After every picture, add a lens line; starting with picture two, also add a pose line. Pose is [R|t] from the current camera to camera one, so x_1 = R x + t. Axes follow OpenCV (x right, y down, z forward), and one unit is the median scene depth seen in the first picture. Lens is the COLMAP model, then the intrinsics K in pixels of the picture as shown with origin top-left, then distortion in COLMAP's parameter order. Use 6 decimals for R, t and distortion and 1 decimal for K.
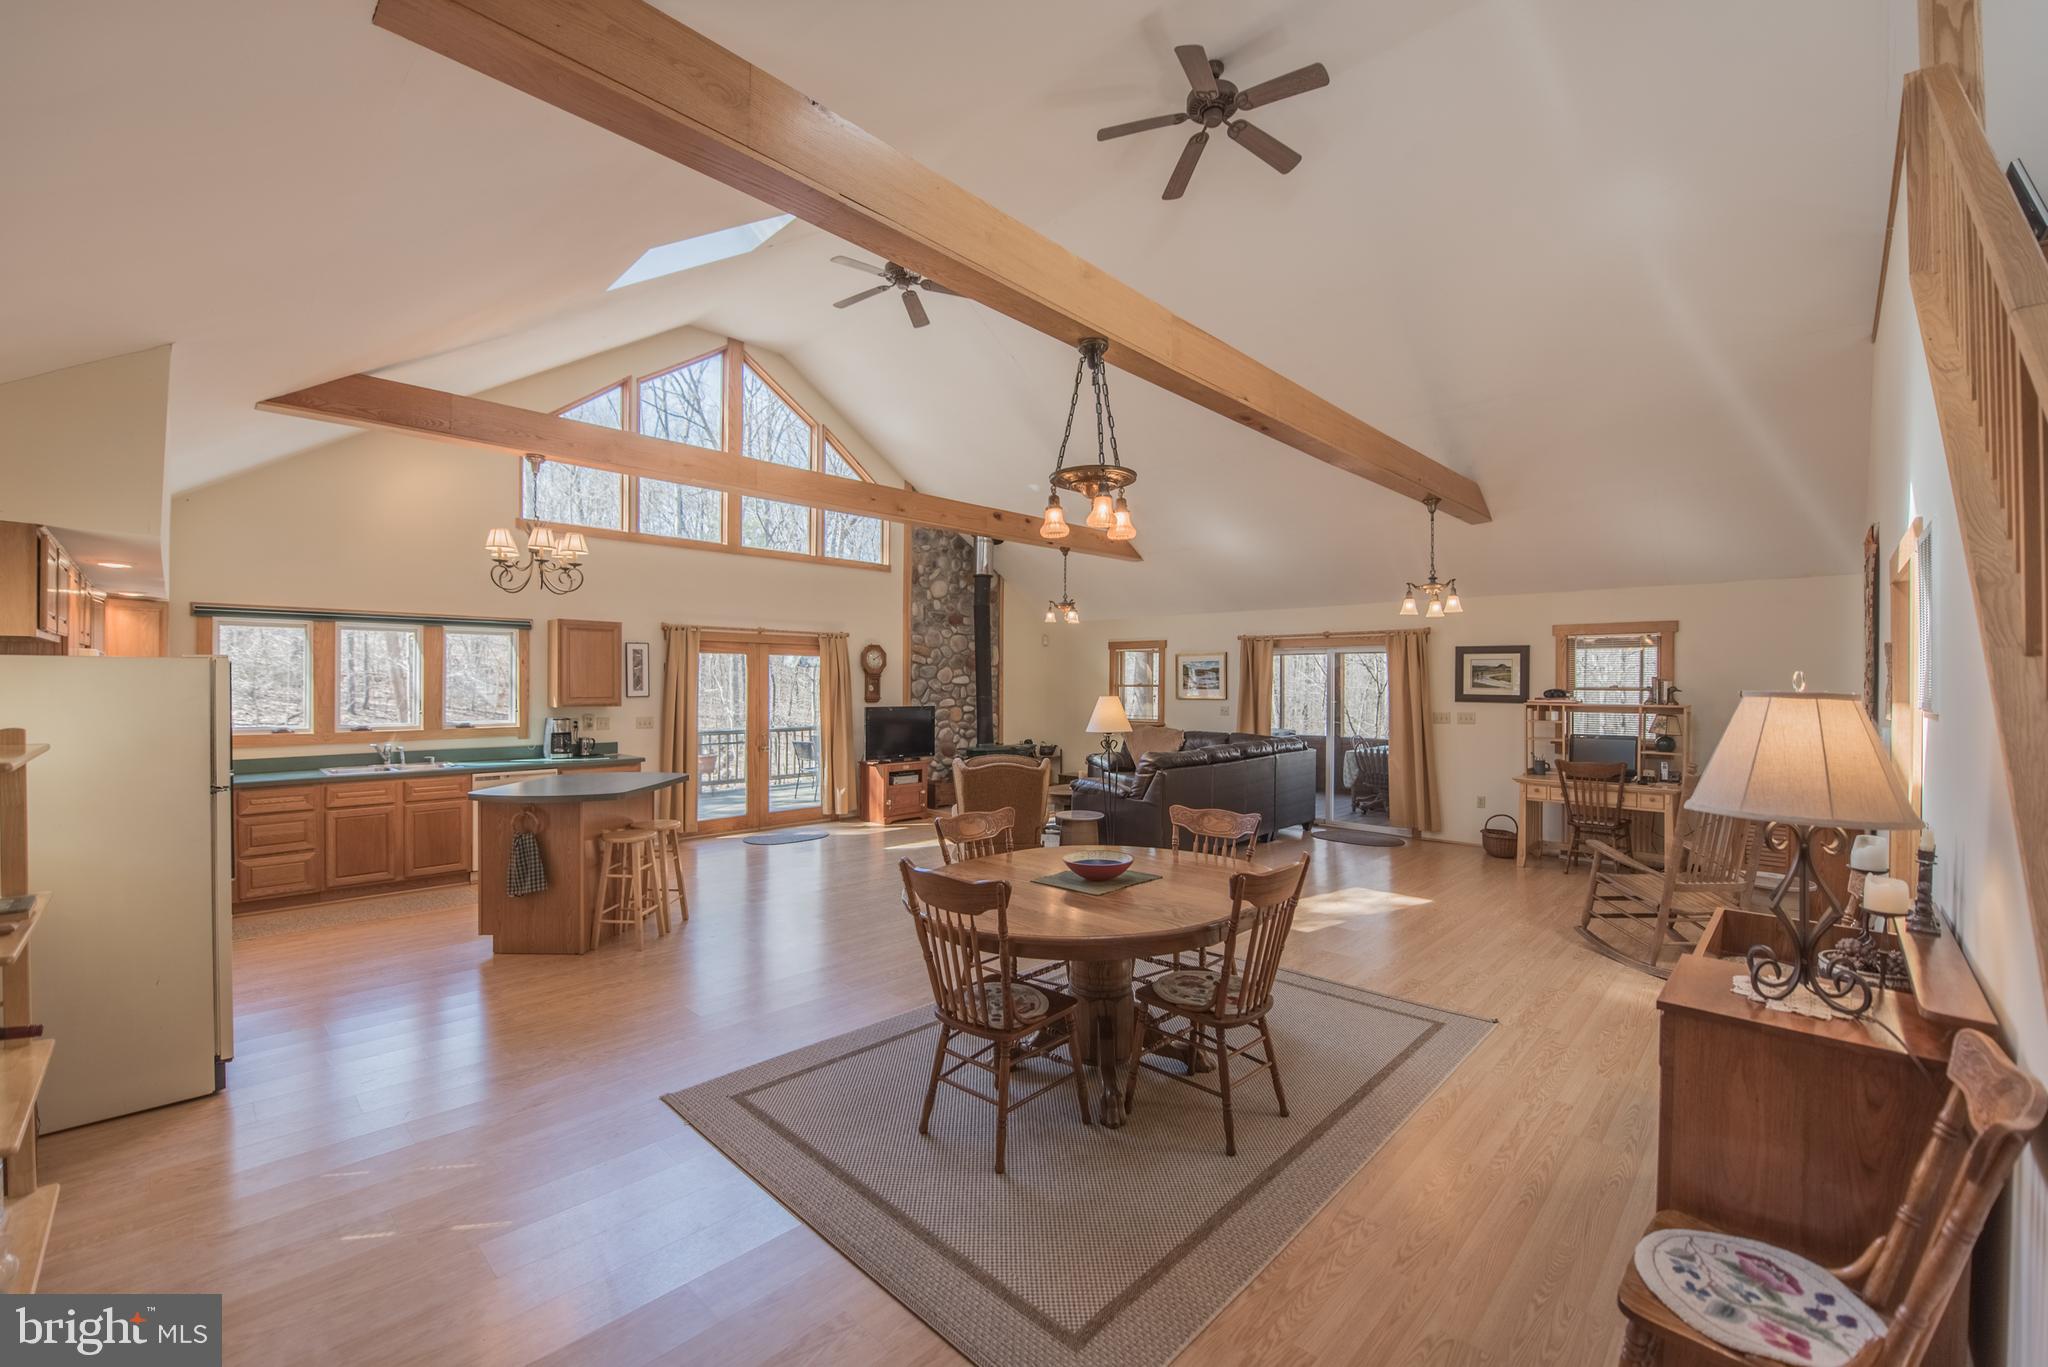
lens RADIAL K [[837.8, 0, 1020.7], [0, 837.8, 681.8], [0, 0, 1]] dist [-0.011796, -0.006942]
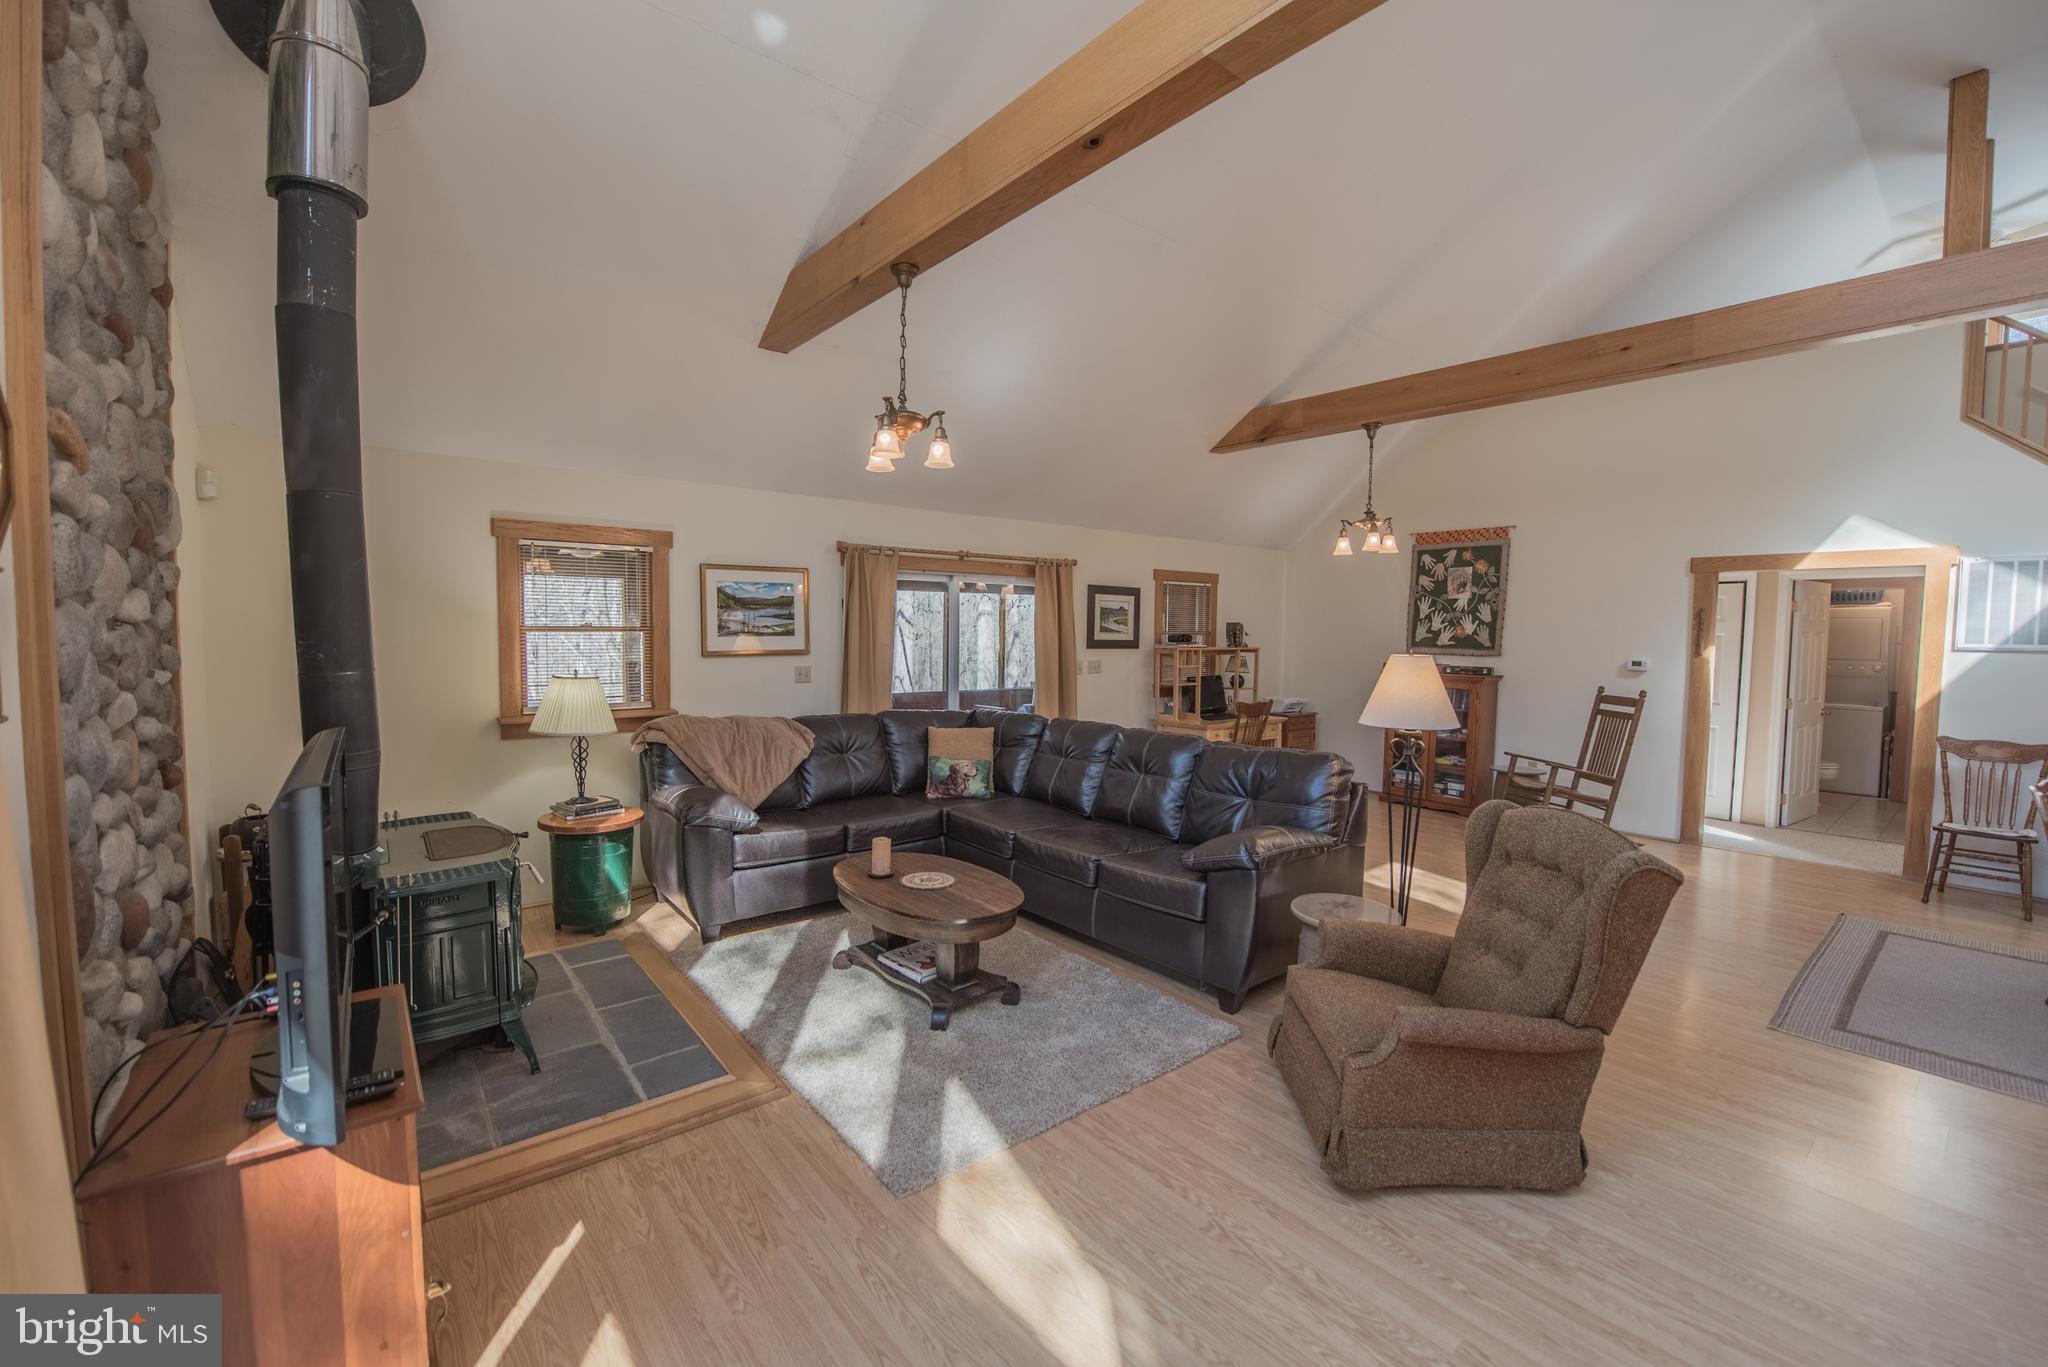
lens RADIAL K [[830.9, 0, 1019.9], [0, 830.9, 681.8], [0, 0, 1]] dist [-0.014757, -0.002775]
pose [[0.124741, -0.063638, 0.990146, -0.392837], [-0.008900, 0.997829, 0.065253, 0.002998], [-0.992149, -0.016952, 0.123904, 1.103543]]
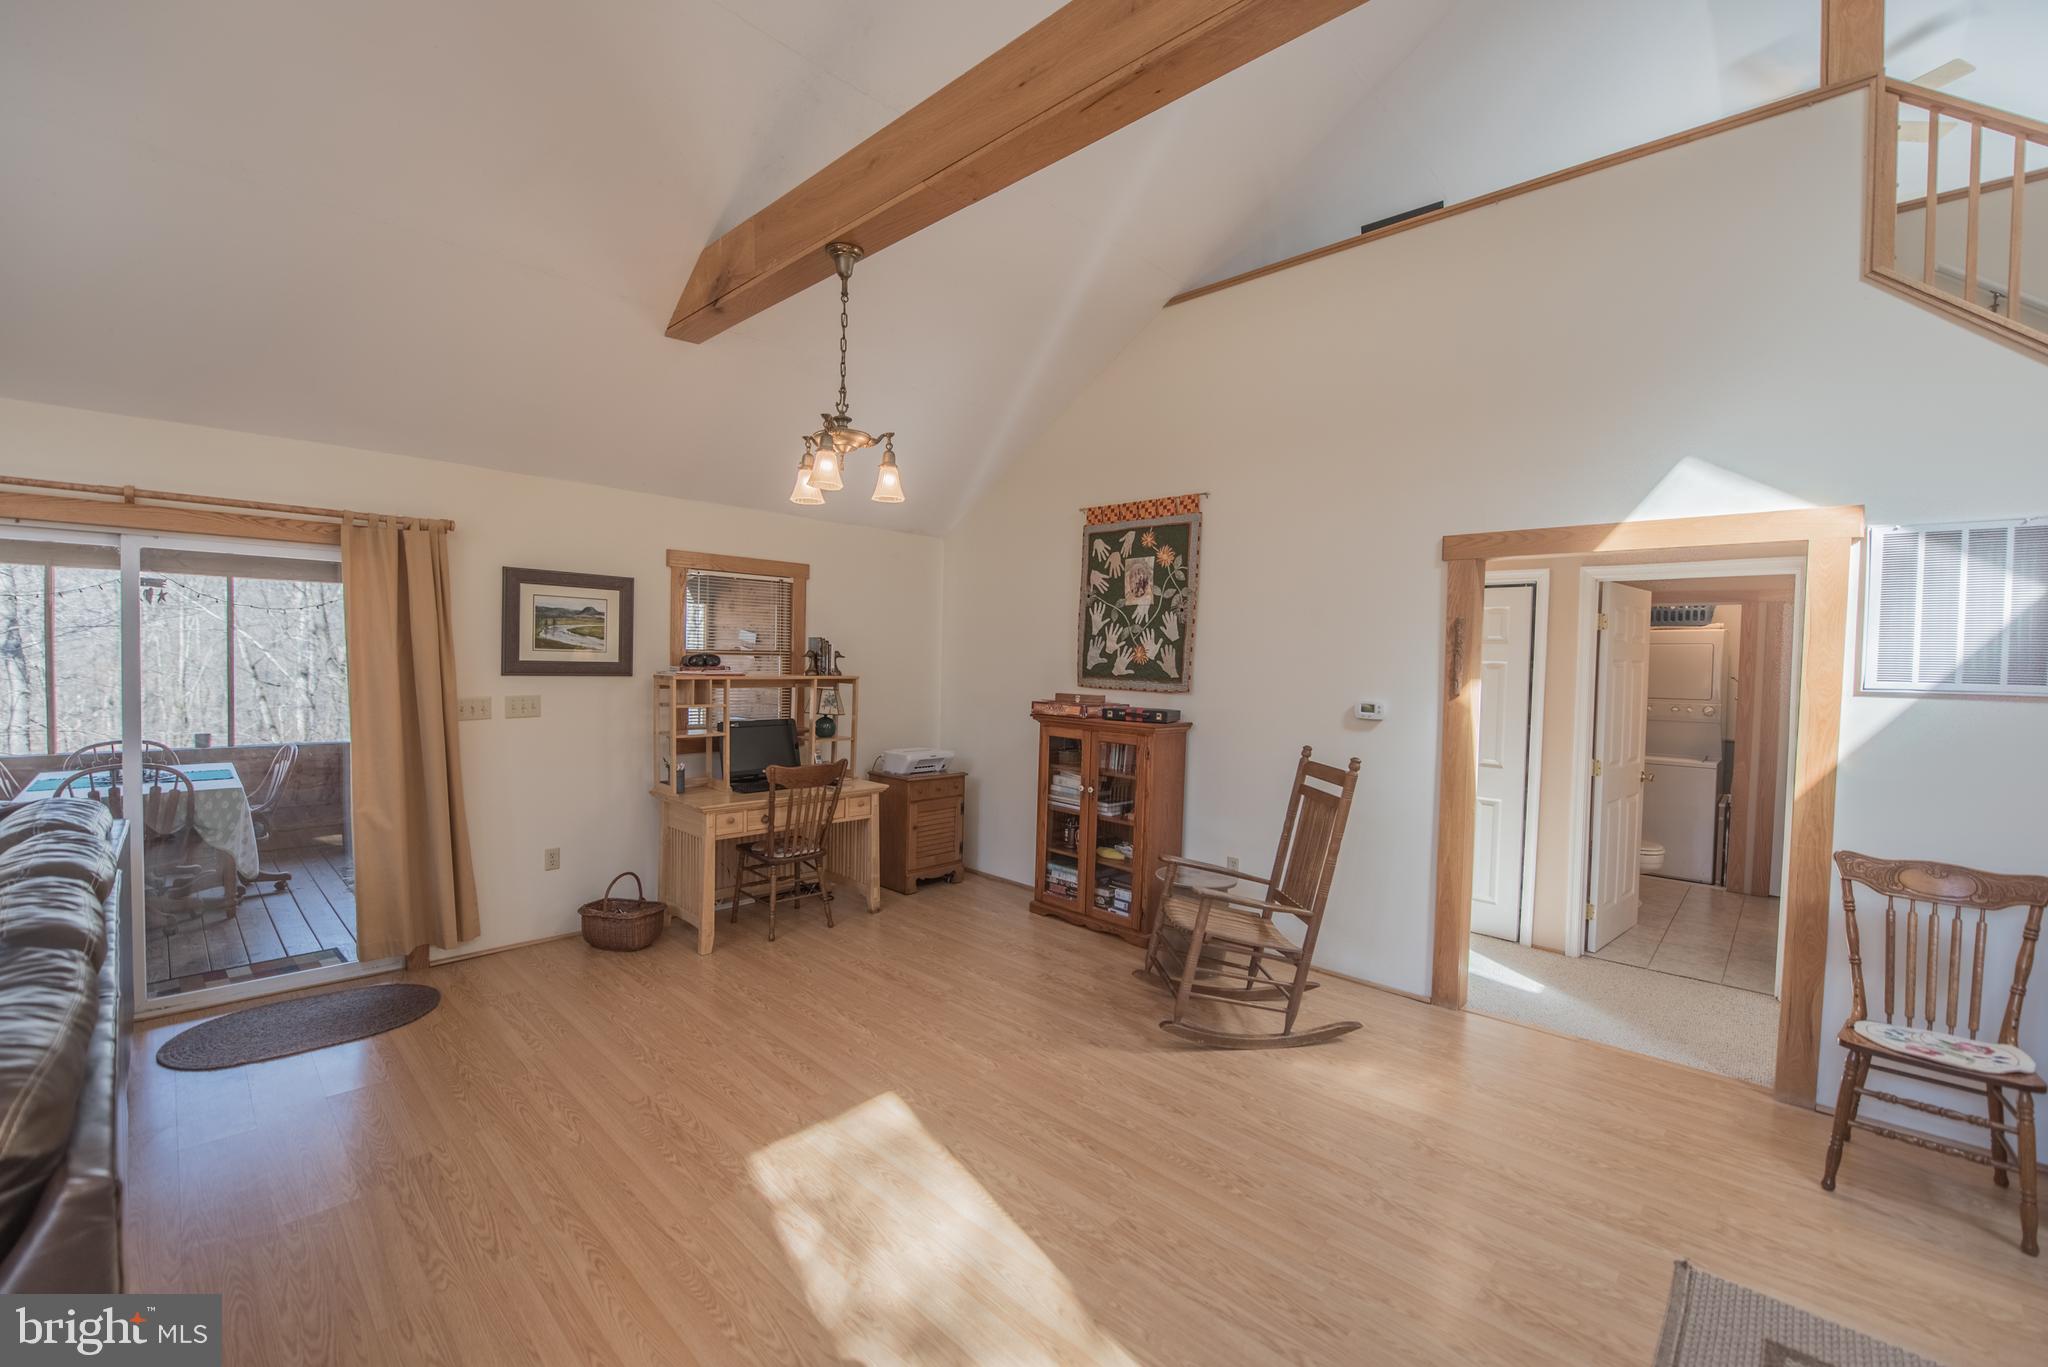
lens RADIAL K [[828.5, 0, 1020.3], [0, 828.5, 685.5], [0, 0, 1]] dist [-0.011620, -0.003748]
pose [[-0.003575, -0.036702, 0.999320, 0.021196], [-0.021747, 0.999093, 0.036616, 0.005339], [-0.999757, -0.021601, -0.004370, 0.787662]]
